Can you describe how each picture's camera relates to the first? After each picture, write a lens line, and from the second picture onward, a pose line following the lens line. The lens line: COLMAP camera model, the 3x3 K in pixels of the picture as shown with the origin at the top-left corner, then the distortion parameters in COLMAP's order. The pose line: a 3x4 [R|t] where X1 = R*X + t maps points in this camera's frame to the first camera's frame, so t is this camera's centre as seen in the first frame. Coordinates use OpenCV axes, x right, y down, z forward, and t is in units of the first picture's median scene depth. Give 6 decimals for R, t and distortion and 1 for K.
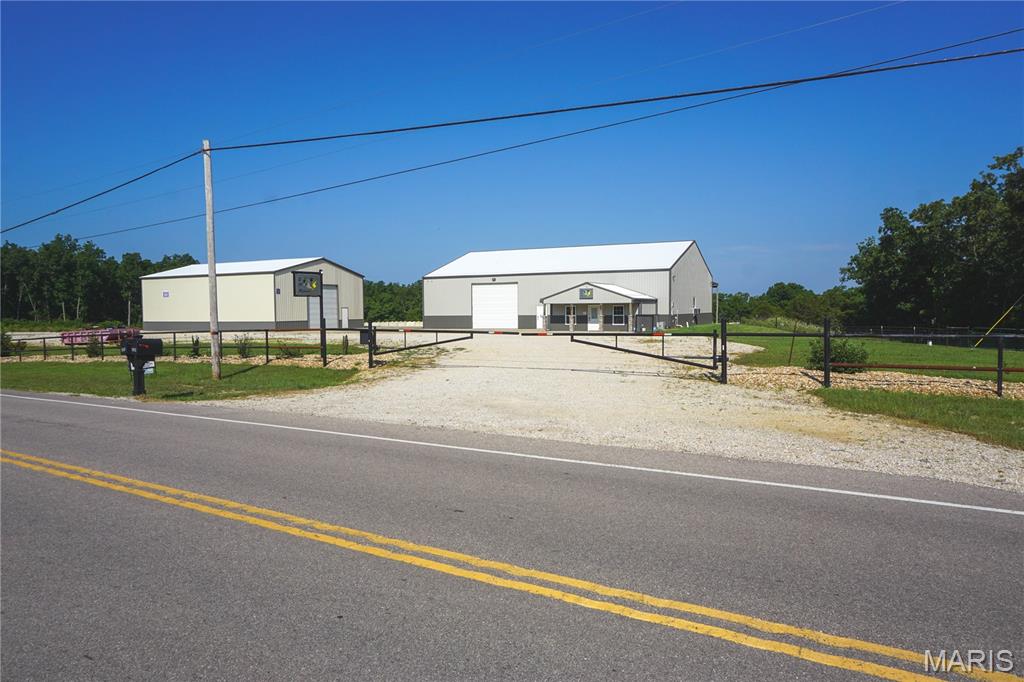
lens RADIAL K [[690.8, 0, 518.1], [0, 690.8, 347.4], [0, 0, 1]] dist [-0.035866, 0.008332]
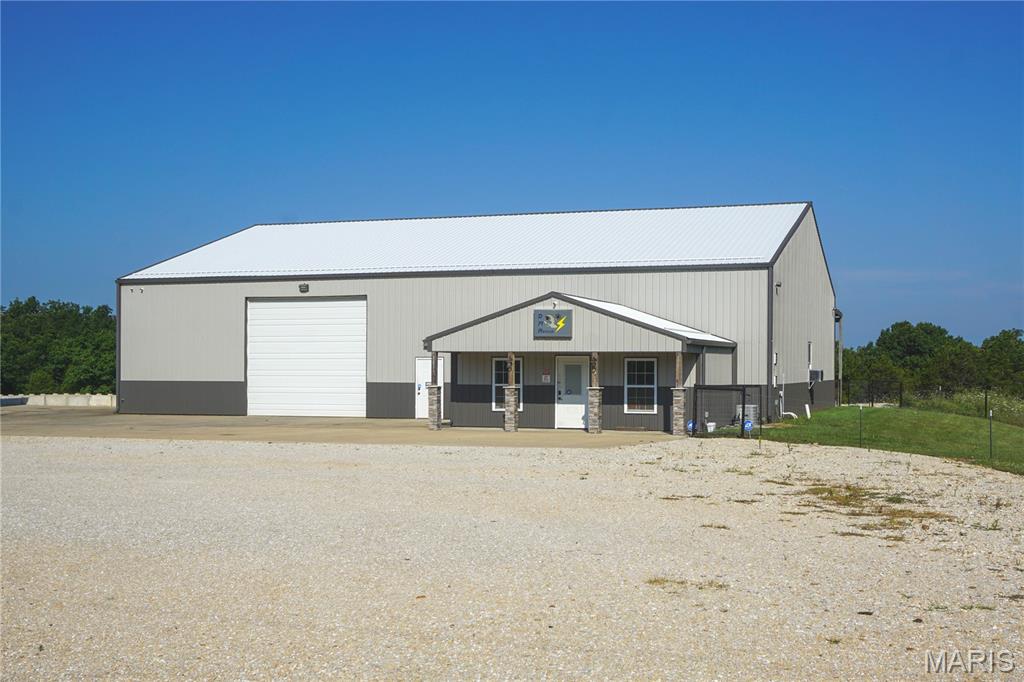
lens RADIAL K [[1064.6, 0, 516.9], [0, 1064.6, 344.5], [0, 0, 1]] dist [0.107426, 0.000000]
pose [[0.995067, 0.013294, 0.098306, 0.025028], [-0.005539, 0.996880, -0.078741, -0.022910], [-0.099046, 0.077808, 0.992036, 0.433469]]
